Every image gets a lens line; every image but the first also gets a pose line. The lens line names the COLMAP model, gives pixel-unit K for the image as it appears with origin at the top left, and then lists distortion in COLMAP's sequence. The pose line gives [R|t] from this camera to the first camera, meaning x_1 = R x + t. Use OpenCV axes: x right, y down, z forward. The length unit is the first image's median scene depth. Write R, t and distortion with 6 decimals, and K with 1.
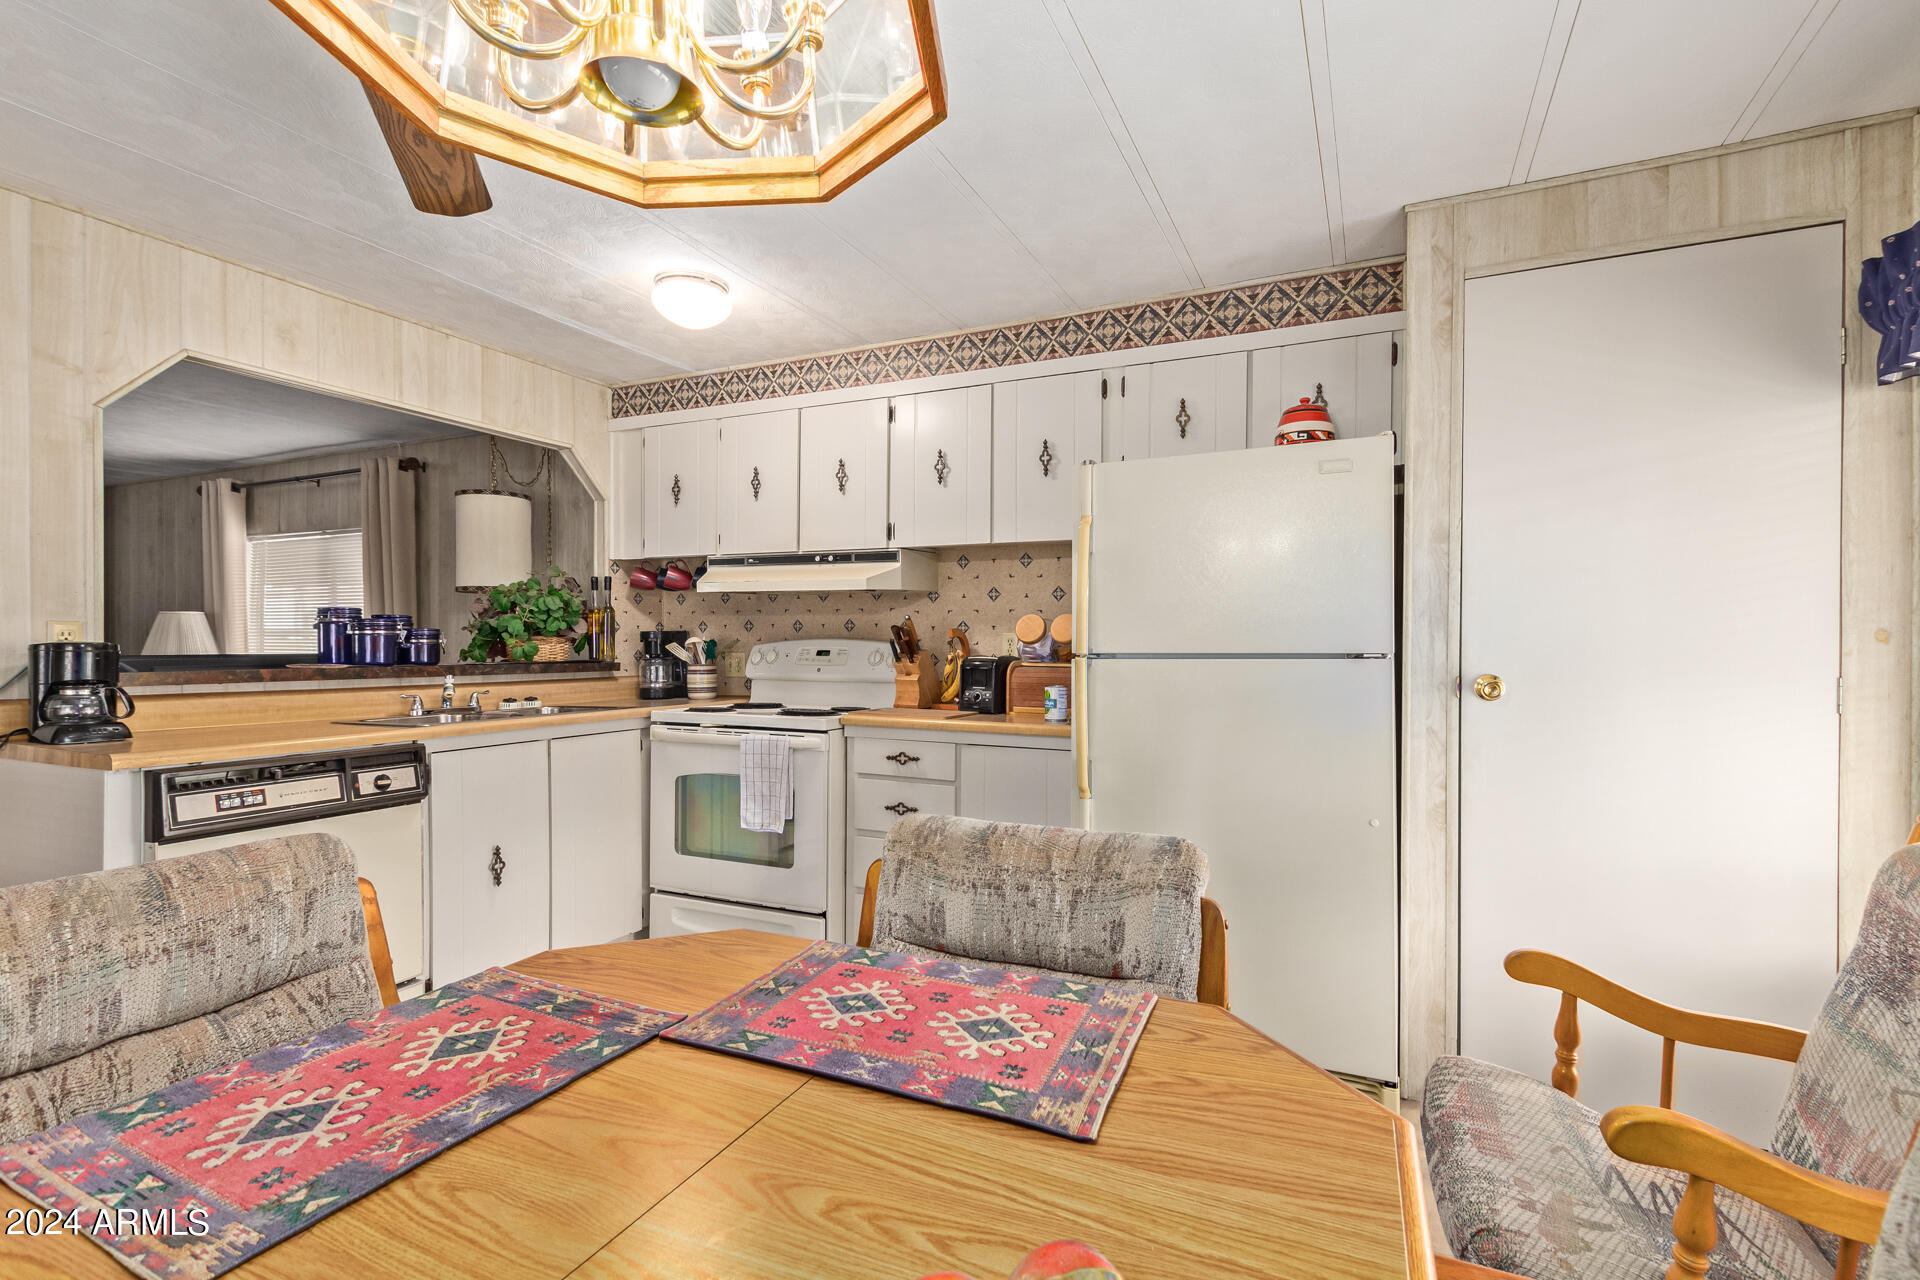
lens RADIAL K [[881.6, 0, 966.8], [0, 881.6, 646.7], [0, 0, 1]] dist [0.012758, -0.005740]
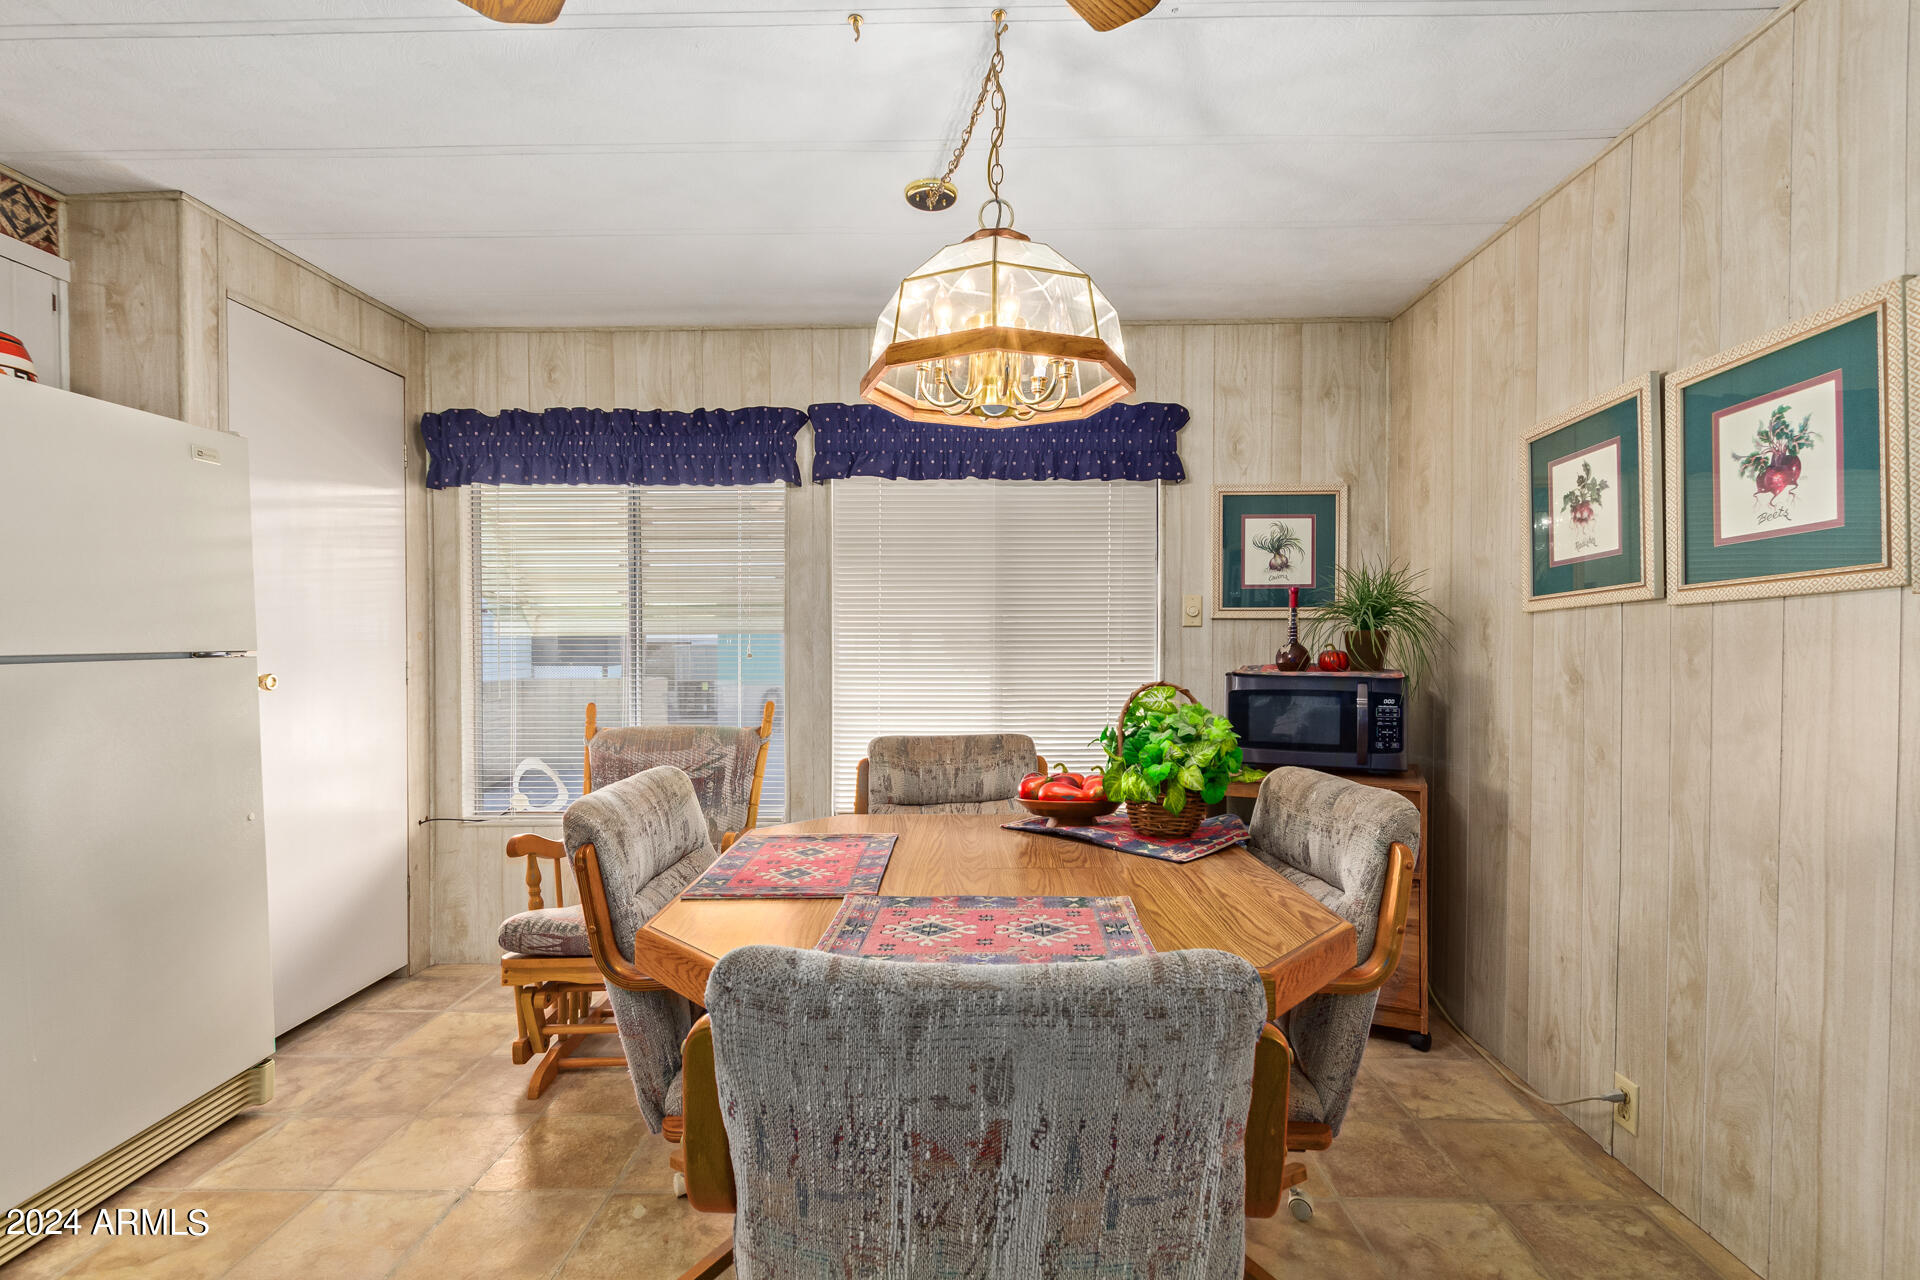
lens RADIAL K [[881.6, 0, 965.8], [0, 881.6, 657.6], [0, 0, 1]] dist [0.012758, -0.005740]
pose [[-0.408554, -0.018917, 0.912538, -0.729138], [0.002868, 0.999754, 0.022008, -0.004500], [-0.912730, 0.011609, -0.408399, 0.595599]]
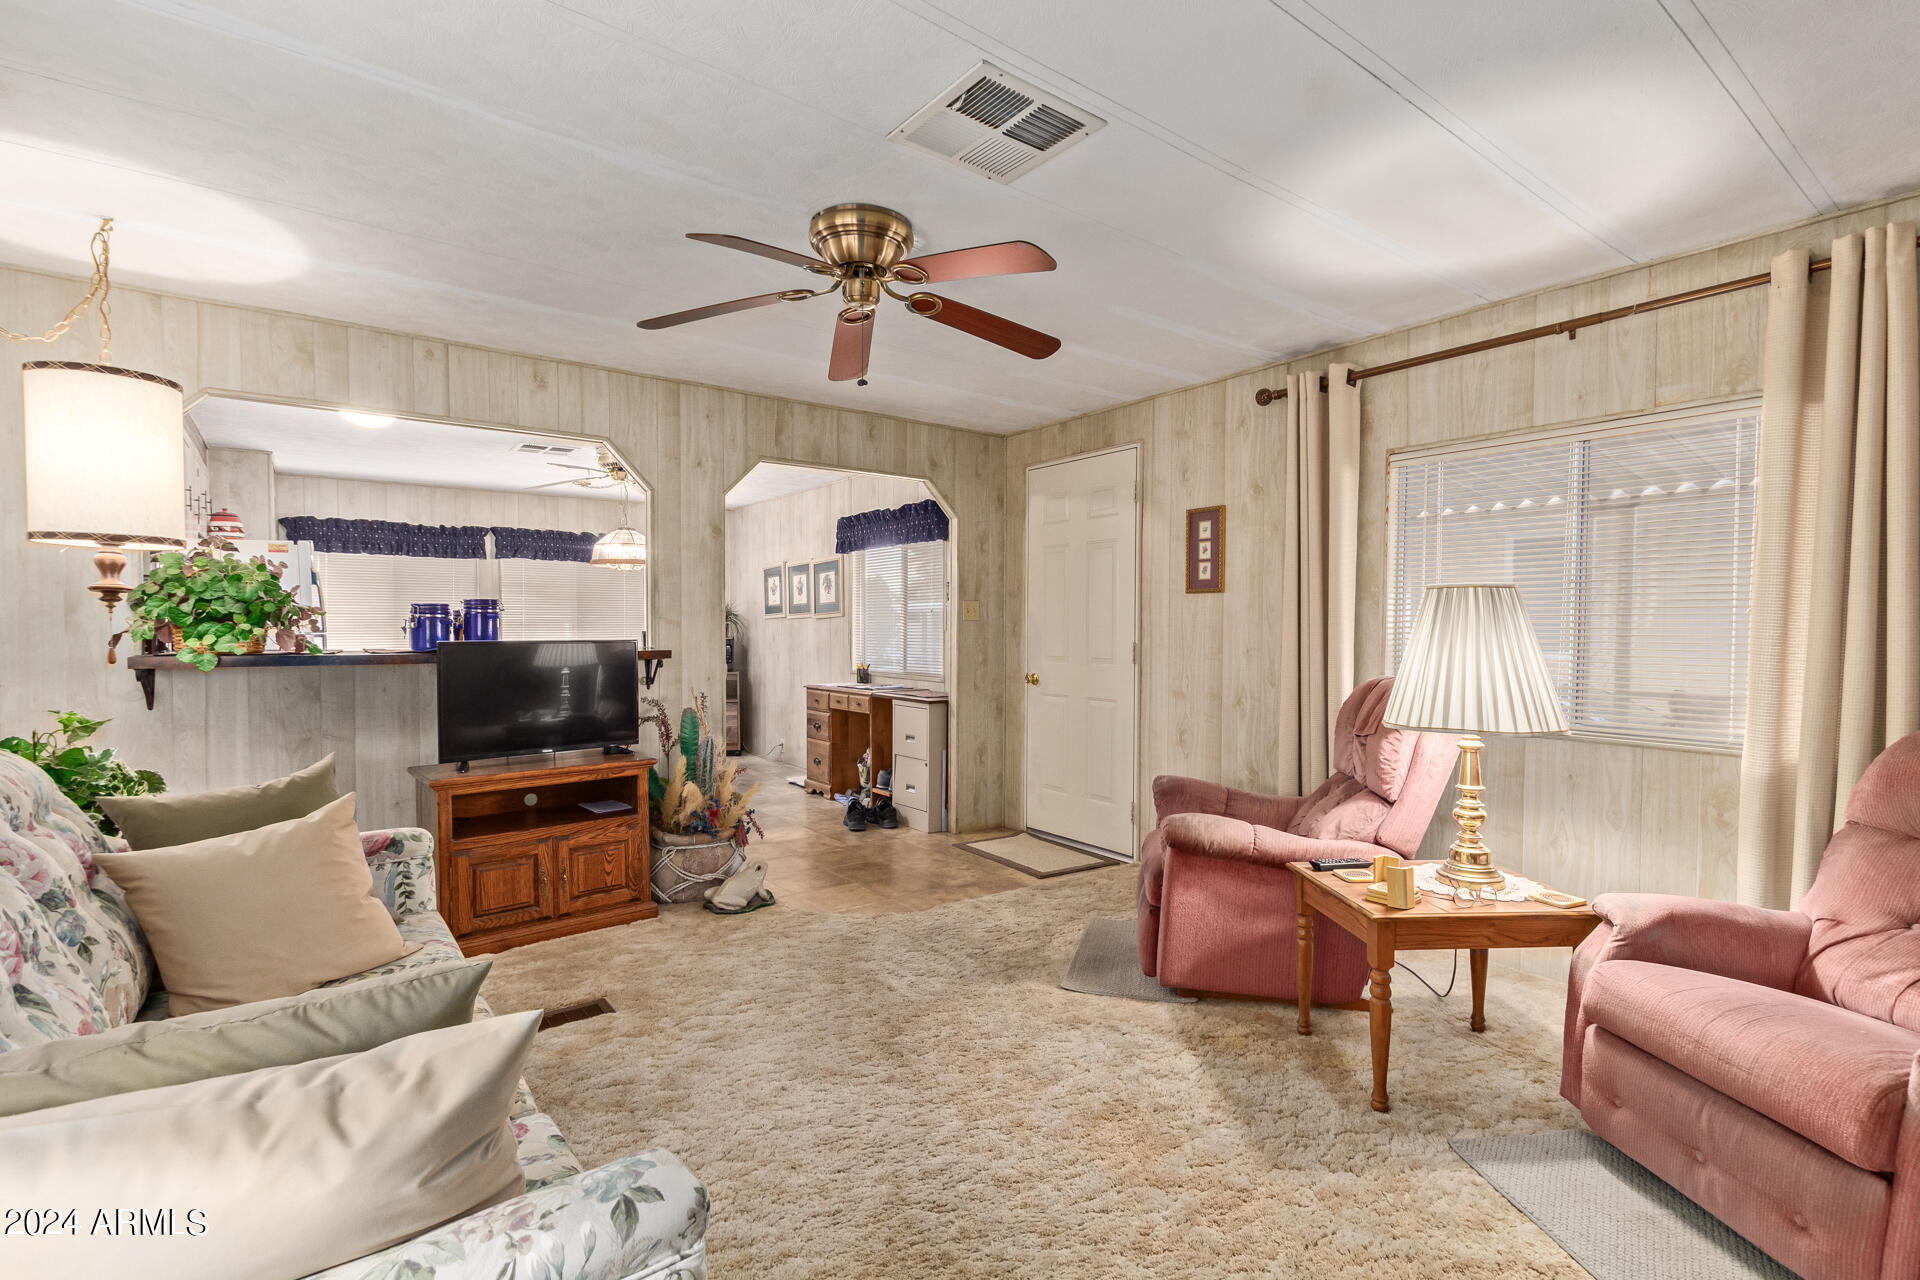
lens RADIAL K [[881.6, 0, 960.6], [0, 881.6, 645.0], [0, 0, 1]] dist [0.012758, -0.005740]
pose [[-0.882890, -0.013627, 0.469382, -2.317951], [-0.001694, 0.999665, 0.025836, -0.020564], [-0.469577, 0.022015, -0.882617, 2.231830]]
